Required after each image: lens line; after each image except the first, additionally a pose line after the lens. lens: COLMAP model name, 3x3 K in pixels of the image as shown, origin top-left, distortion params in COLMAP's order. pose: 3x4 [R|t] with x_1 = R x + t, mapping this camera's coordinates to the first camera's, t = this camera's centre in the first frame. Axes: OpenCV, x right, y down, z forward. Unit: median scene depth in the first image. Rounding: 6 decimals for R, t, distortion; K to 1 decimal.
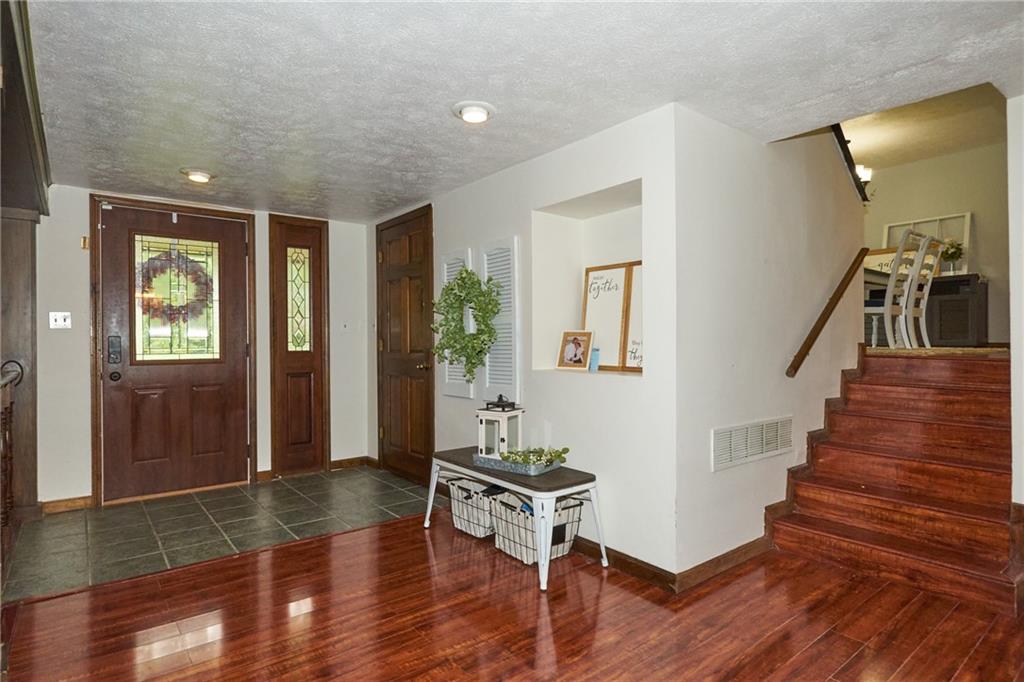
lens RADIAL K [[549.7, 0, 513.1], [0, 549.7, 346.2], [0, 0, 1]] dist [0.001499, -0.000231]
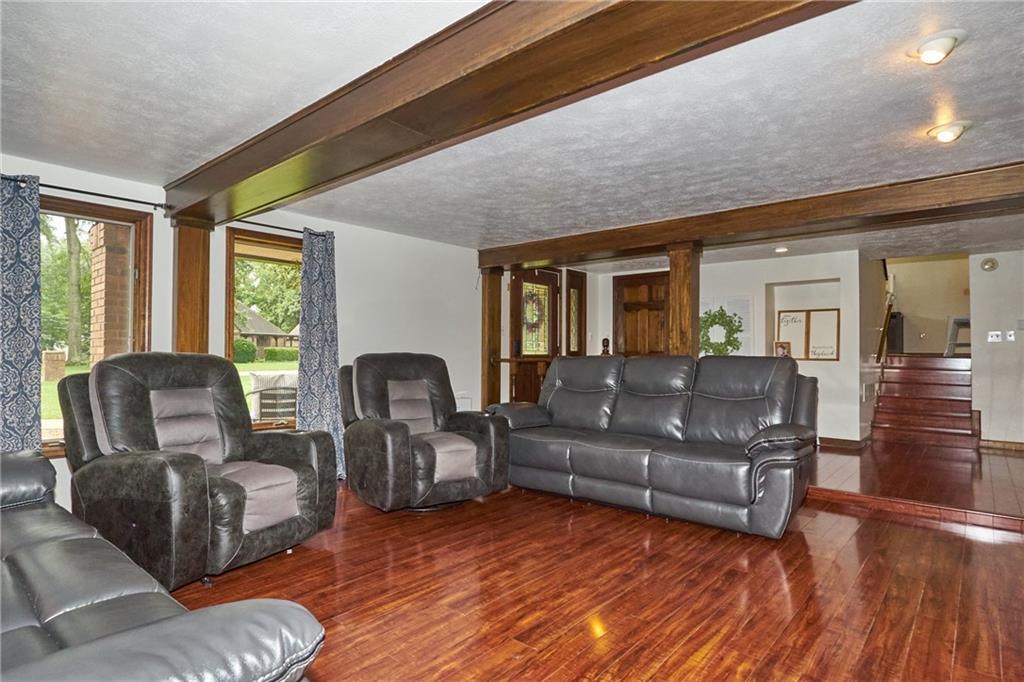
lens RADIAL K [[549.7, 0, 510.6], [0, 549.7, 345.0], [0, 0, 1]] dist [0.001499, -0.000231]
pose [[0.983553, 0.013932, 0.180080, -1.212910], [-0.010296, 0.999724, -0.021114, 0.037938], [-0.180324, 0.018912, 0.983425, -0.826400]]
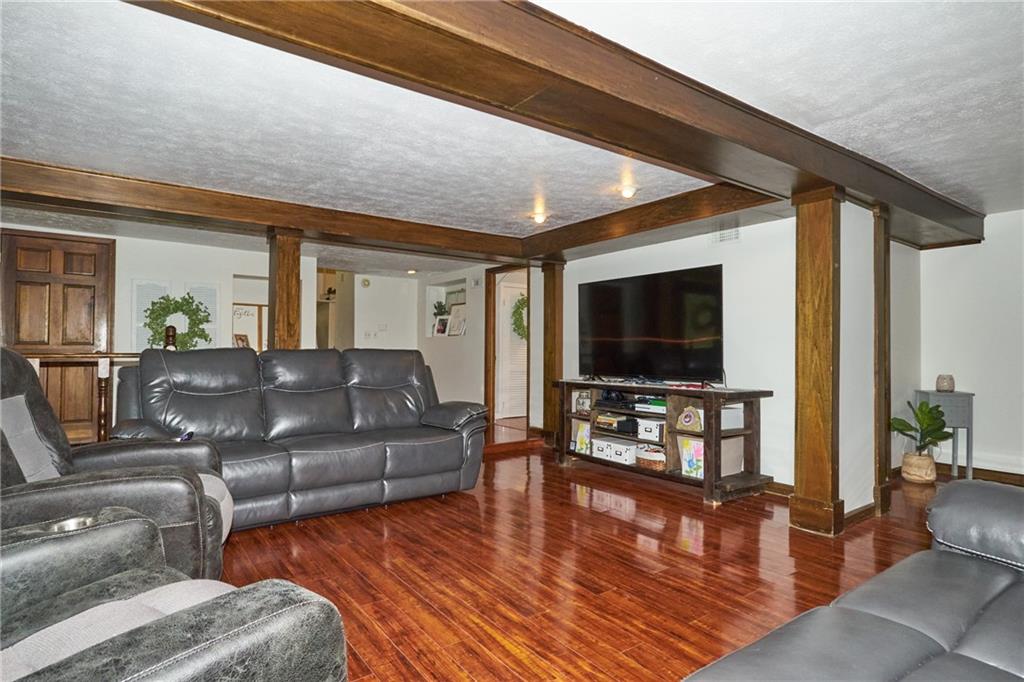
lens RADIAL K [[549.7, 0, 509.9], [0, 549.7, 345.6], [0, 0, 1]] dist [0.001499, -0.000231]
pose [[0.053650, 0.015046, 0.998446, -1.826056], [-0.003072, 0.999884, -0.014902, 0.041537], [-0.998555, -0.002268, 0.053690, -0.129672]]
